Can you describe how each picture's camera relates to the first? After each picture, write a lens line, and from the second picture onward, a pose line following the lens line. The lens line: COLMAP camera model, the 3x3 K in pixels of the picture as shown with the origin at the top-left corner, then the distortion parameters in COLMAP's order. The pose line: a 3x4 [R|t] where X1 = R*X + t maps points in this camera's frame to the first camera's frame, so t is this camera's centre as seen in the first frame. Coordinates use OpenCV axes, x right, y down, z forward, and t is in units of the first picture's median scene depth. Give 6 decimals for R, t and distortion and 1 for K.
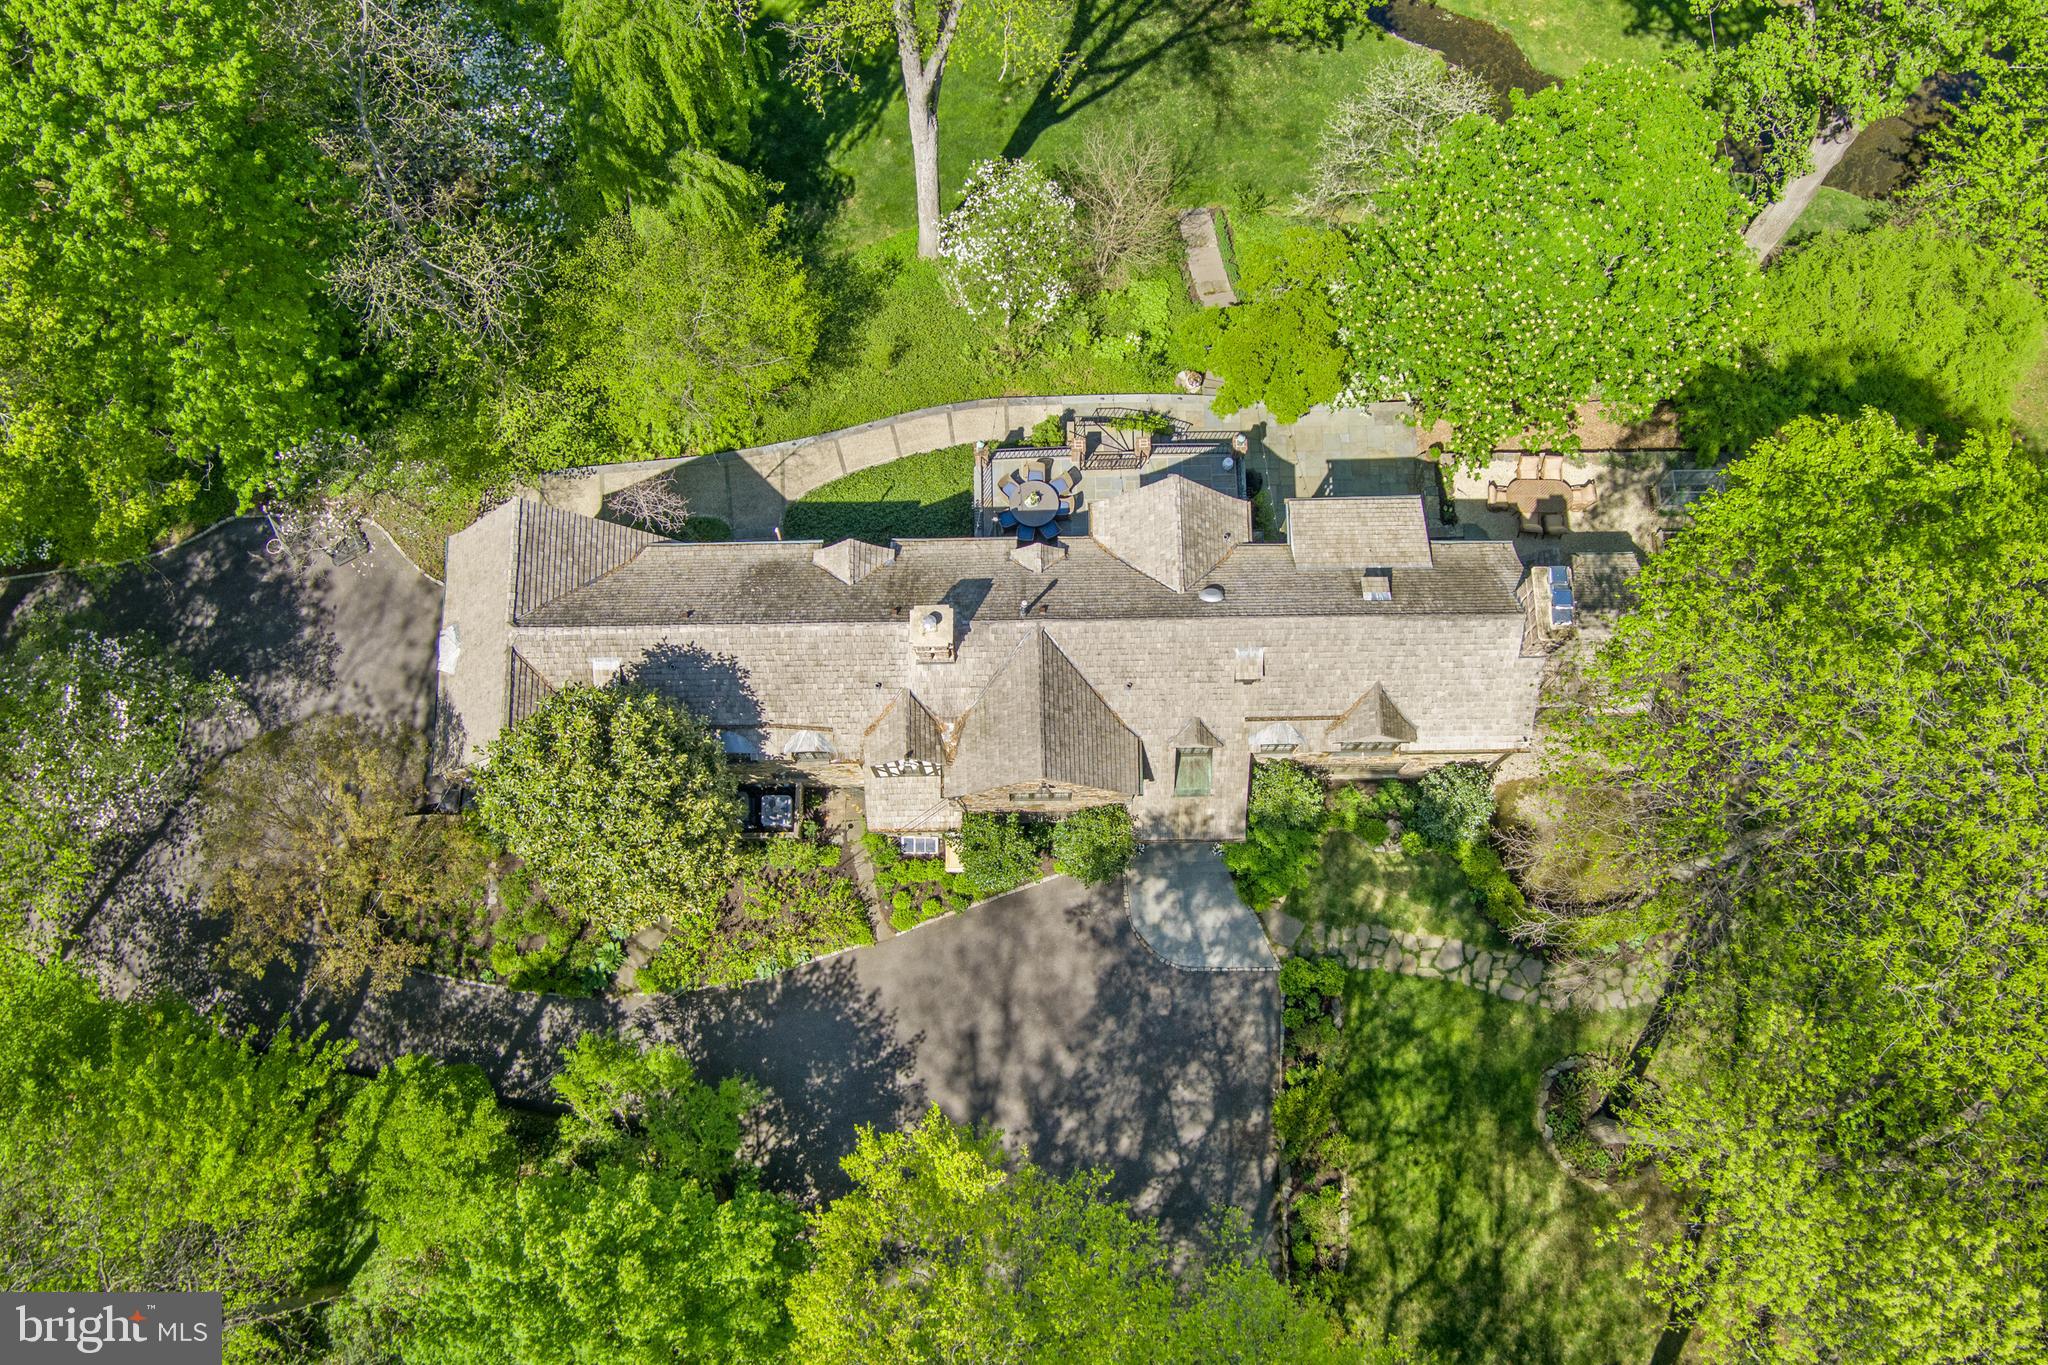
lens RADIAL K [[1628.8, 0, 1022.2], [0, 1628.8, 680.4], [0, 0, 1]] dist [-0.080768, 0.036329]
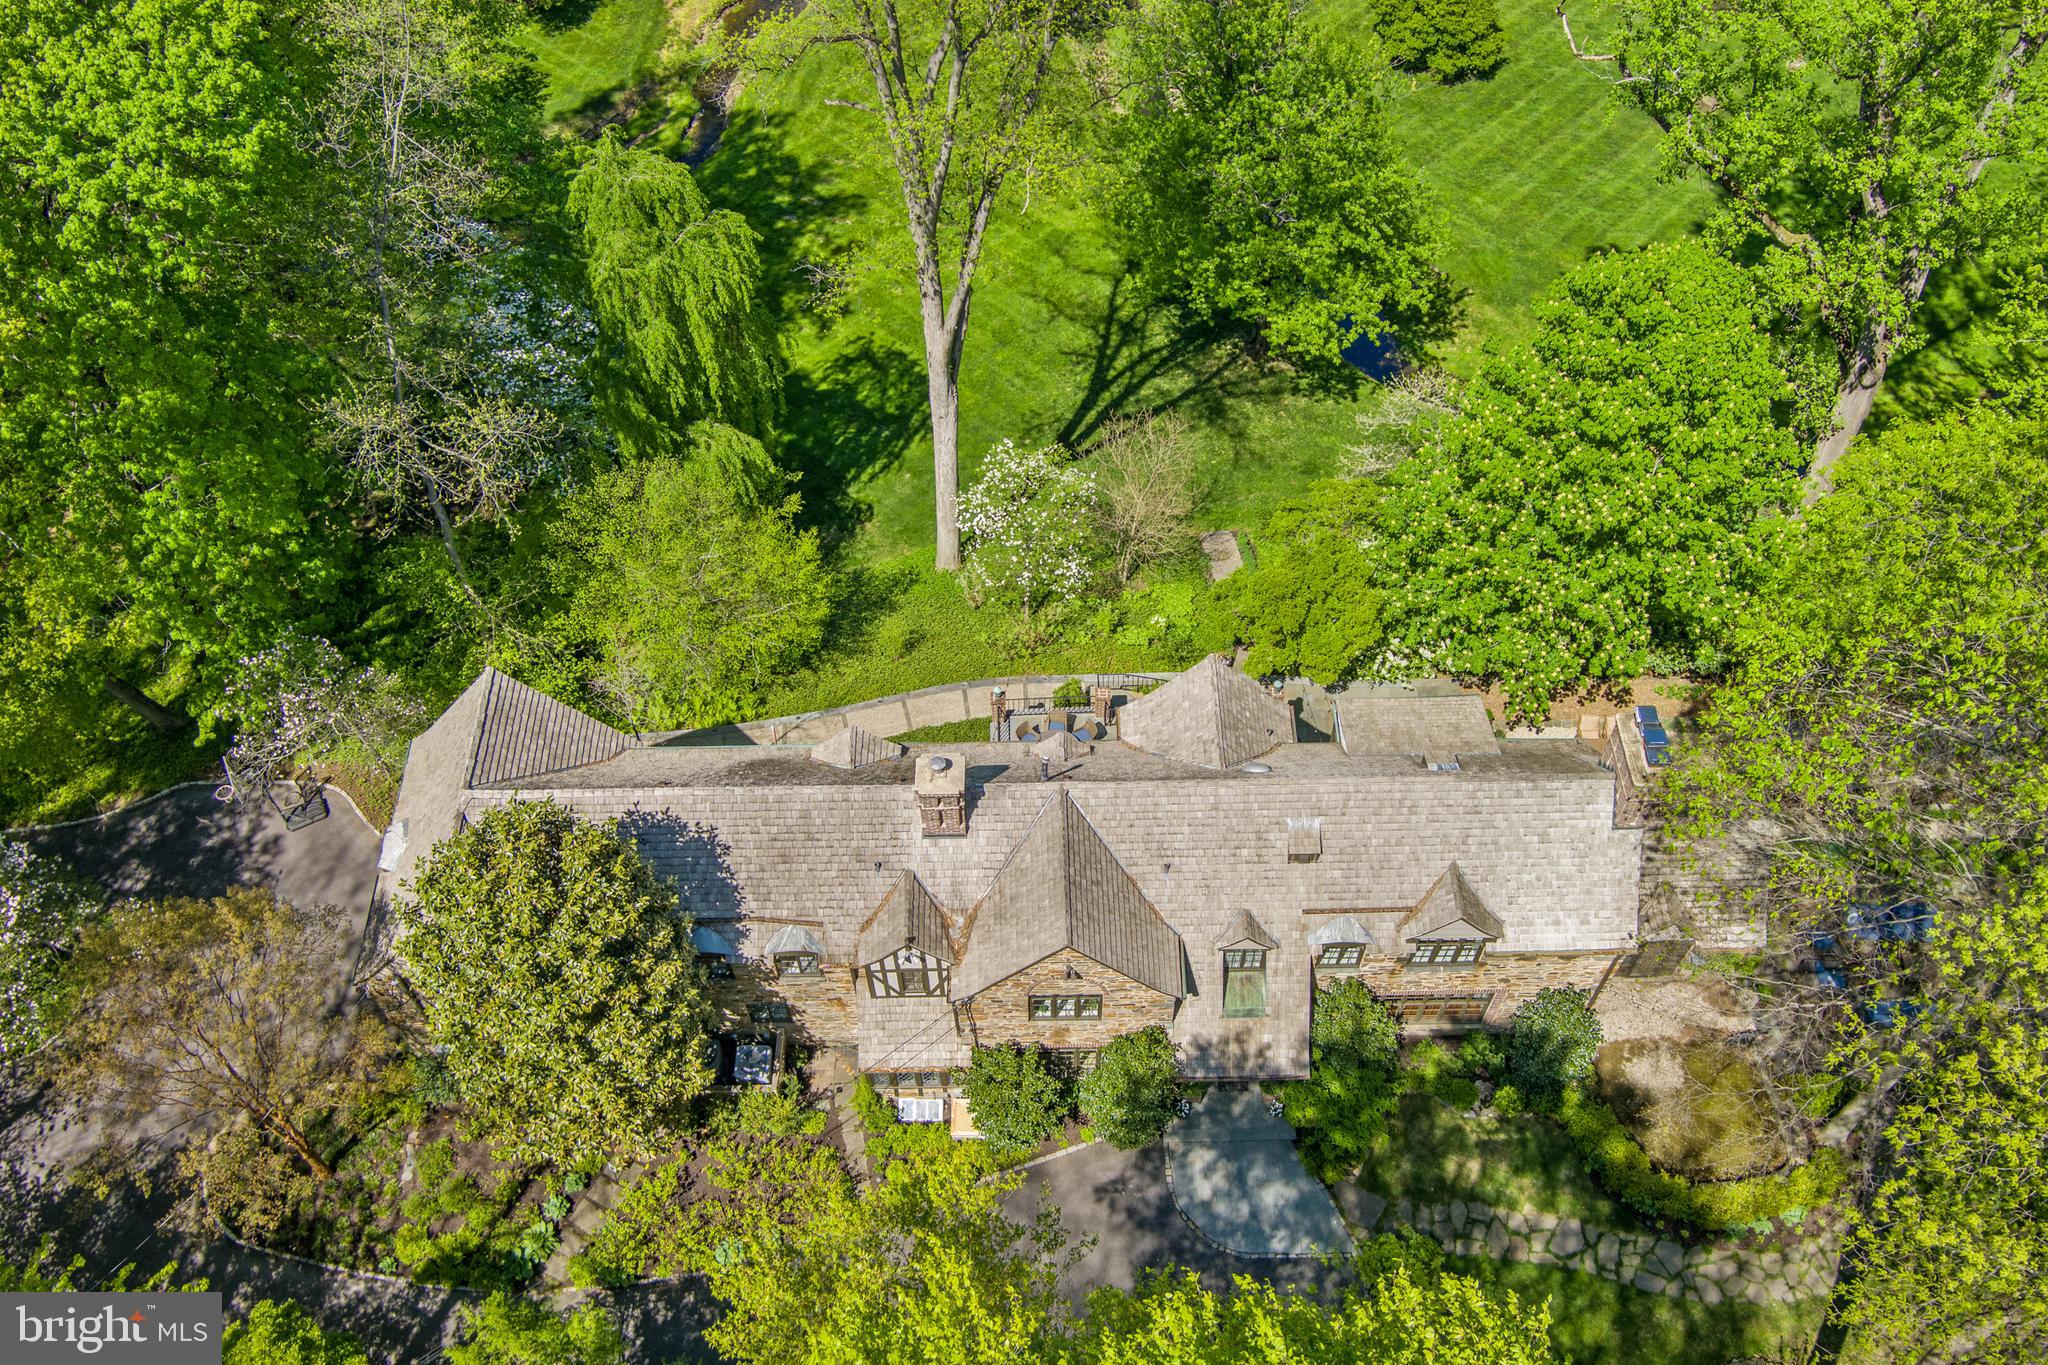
lens RADIAL K [[1628.8, 0, 1023.7], [0, 1628.8, 679.0], [0, 0, 1]] dist [-0.080768, 0.036329]
pose [[0.999958, 0.000713, -0.009170, -0.002319], [-0.004101, 0.927000, -0.375039, 0.210556], [0.008233, 0.375061, 0.926964, 0.142349]]
